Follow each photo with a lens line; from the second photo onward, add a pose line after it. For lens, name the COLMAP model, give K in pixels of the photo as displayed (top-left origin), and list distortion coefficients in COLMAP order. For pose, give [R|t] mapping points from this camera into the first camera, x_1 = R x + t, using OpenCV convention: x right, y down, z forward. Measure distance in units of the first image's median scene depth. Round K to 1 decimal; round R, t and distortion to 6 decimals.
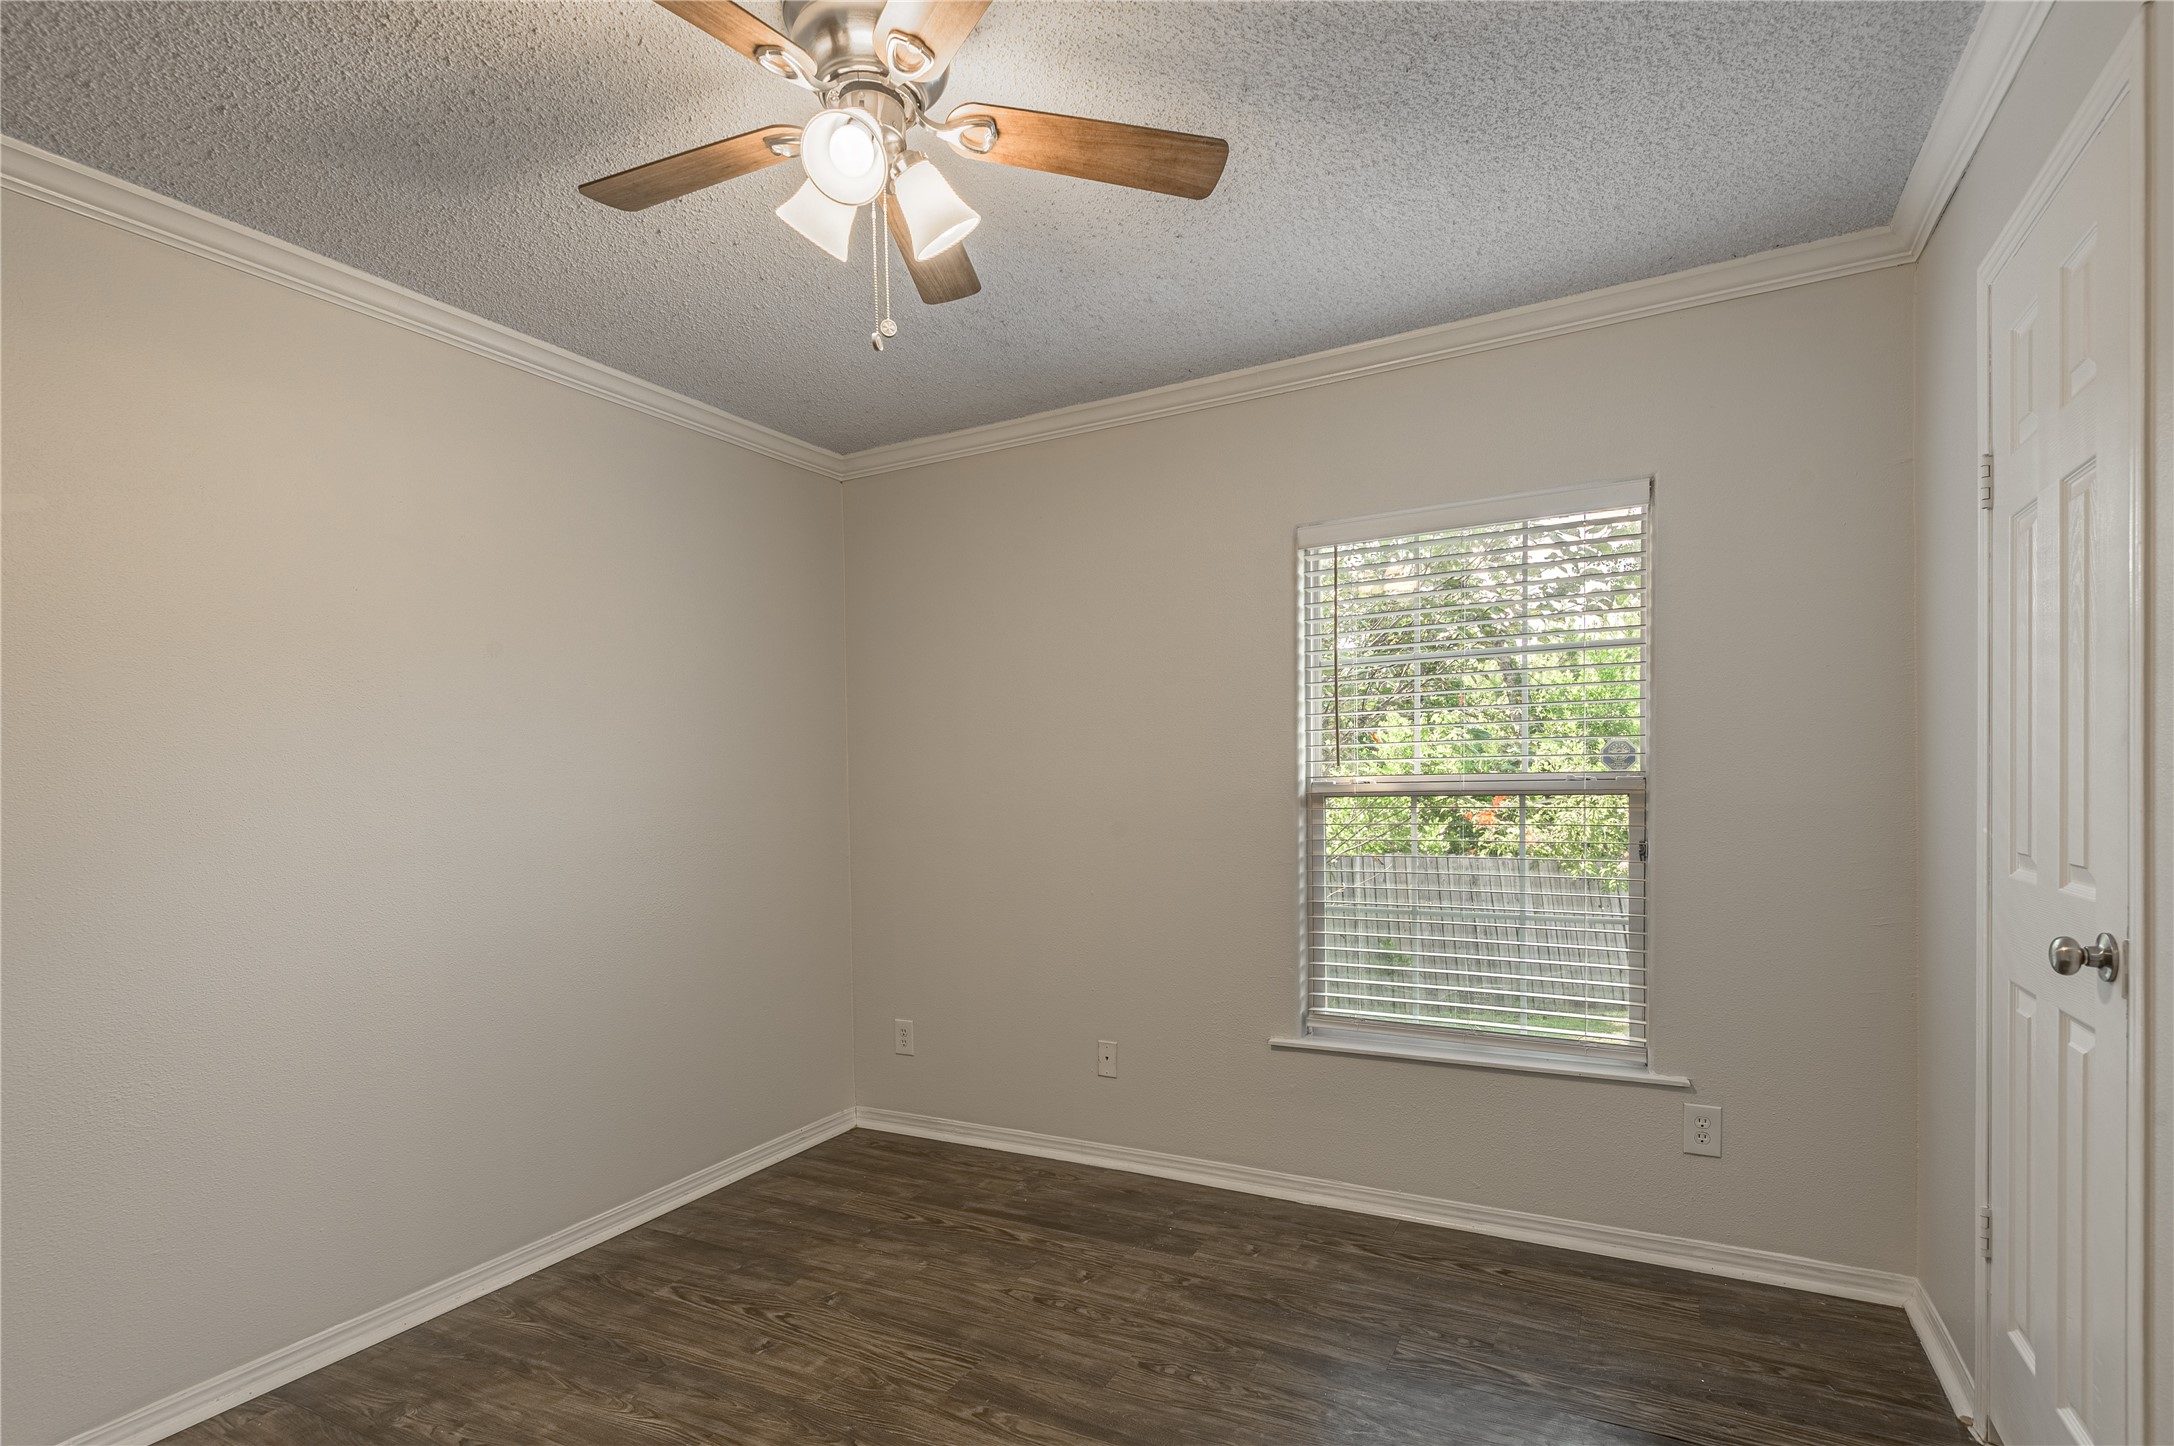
lens RADIAL K [[1030.1, 0, 1084.9], [0, 1030.1, 806.8], [0, 0, 1]] dist [0.083436, -0.069834]
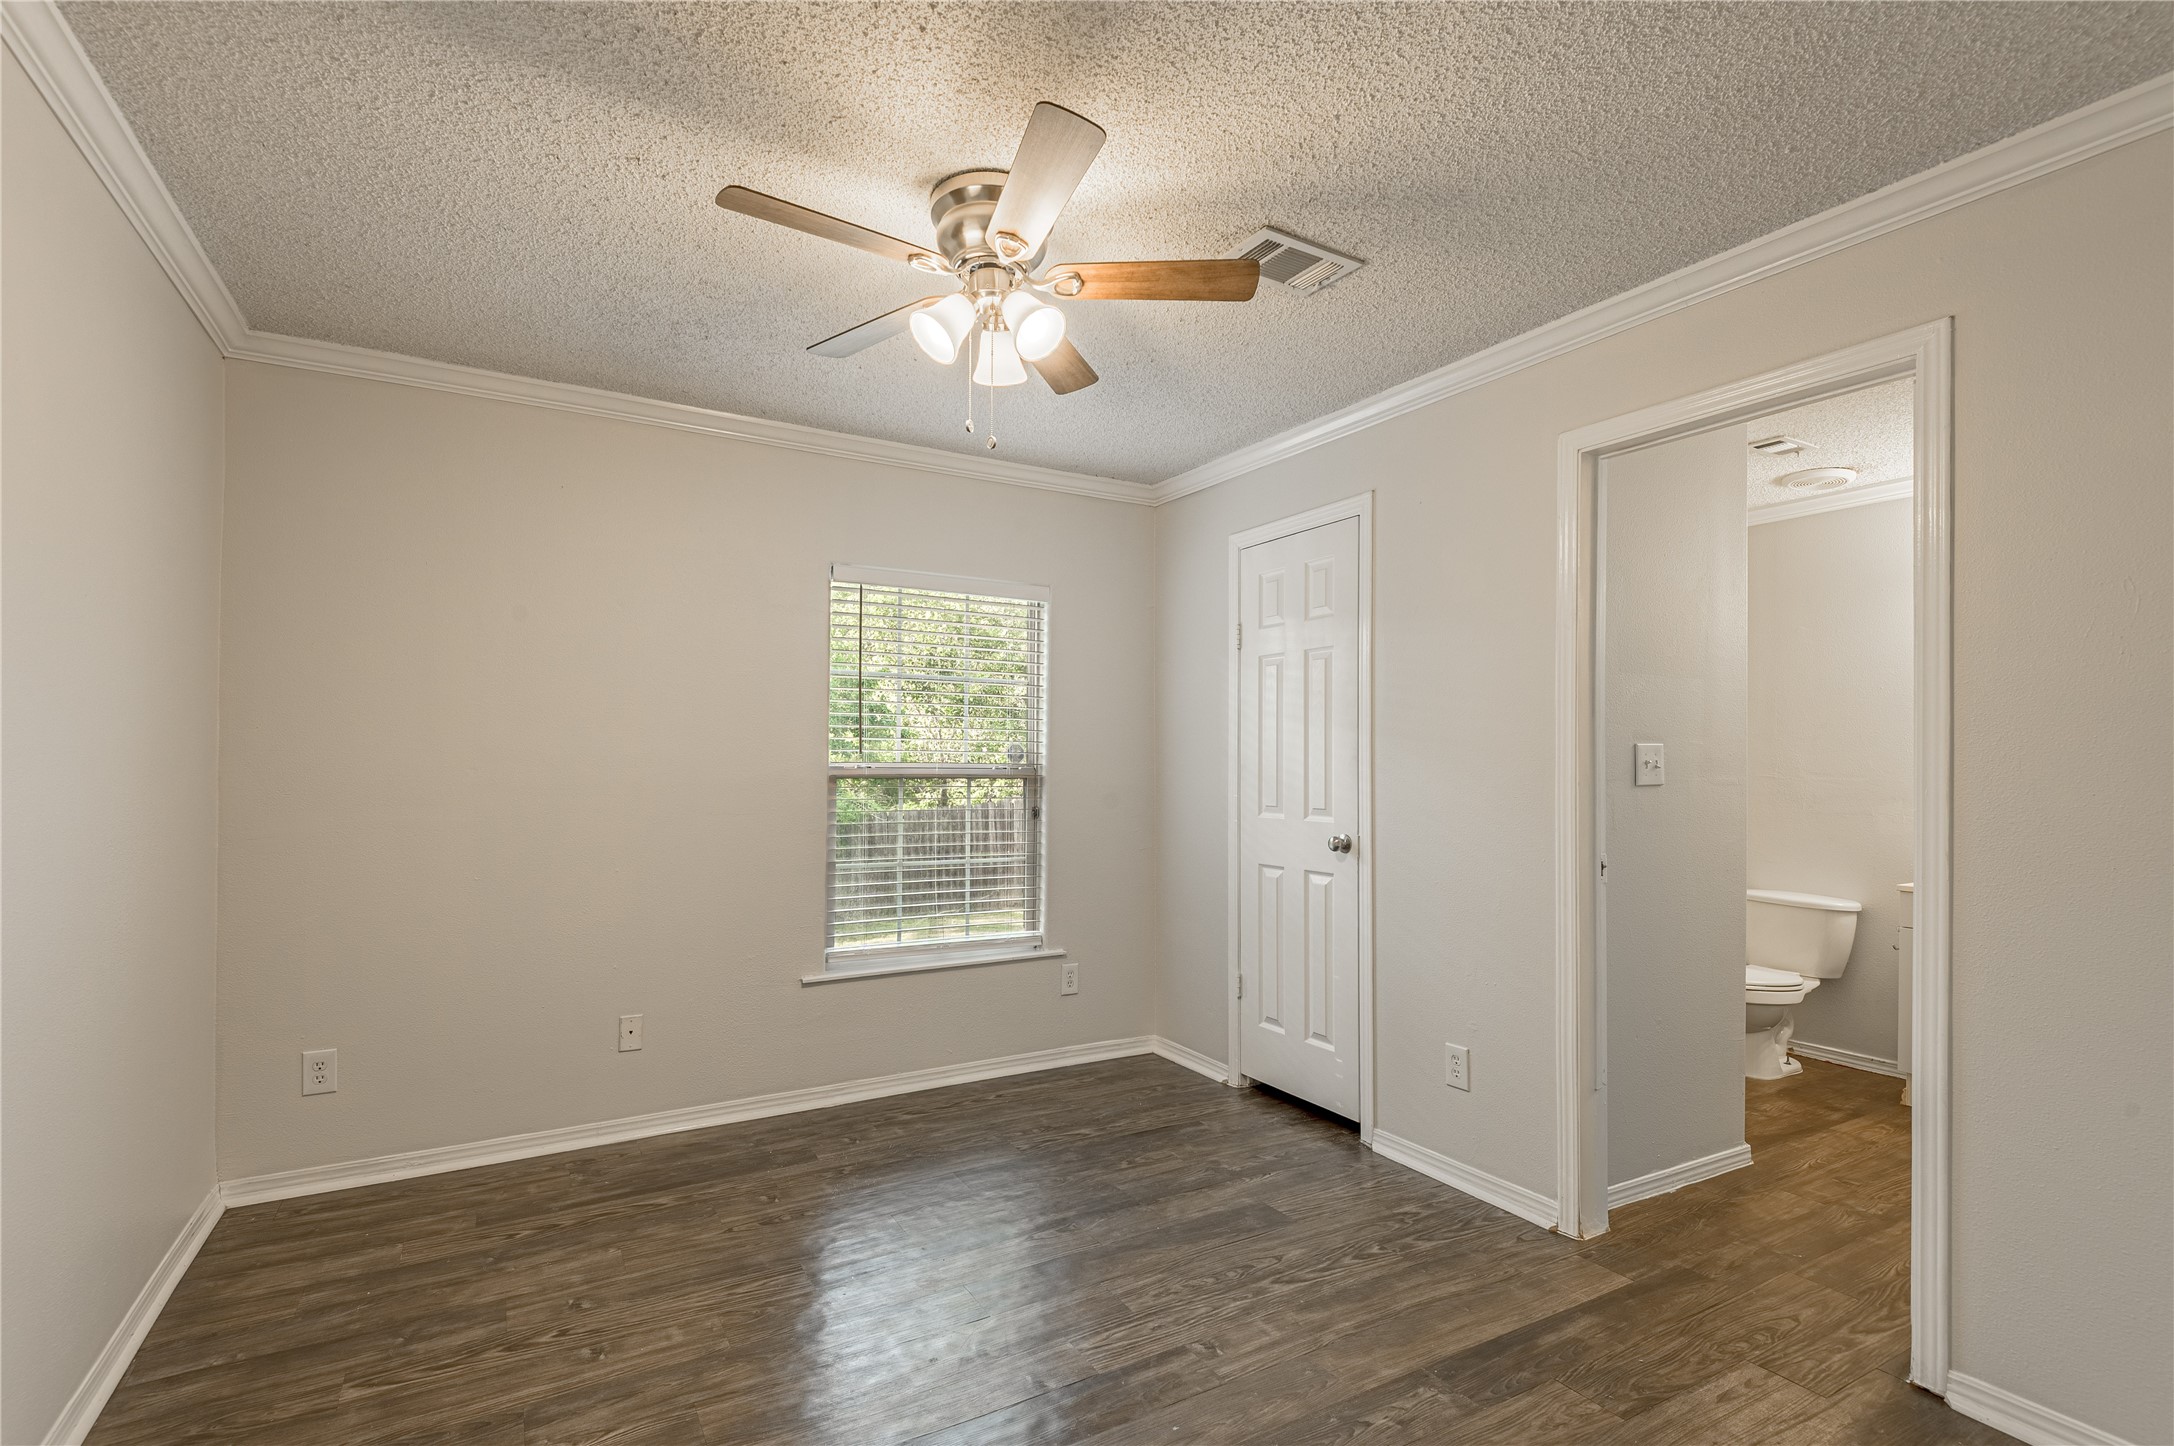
lens RADIAL K [[986.2, 0, 1077.9], [0, 986.2, 755.4], [0, 0, 1]] dist [0.003920, -0.000727]
pose [[0.542283, 0.033726, 0.839519, -0.677431], [0.000982, 0.999168, -0.040774, 0.013605], [-0.840195, 0.022935, 0.541798, 0.120920]]
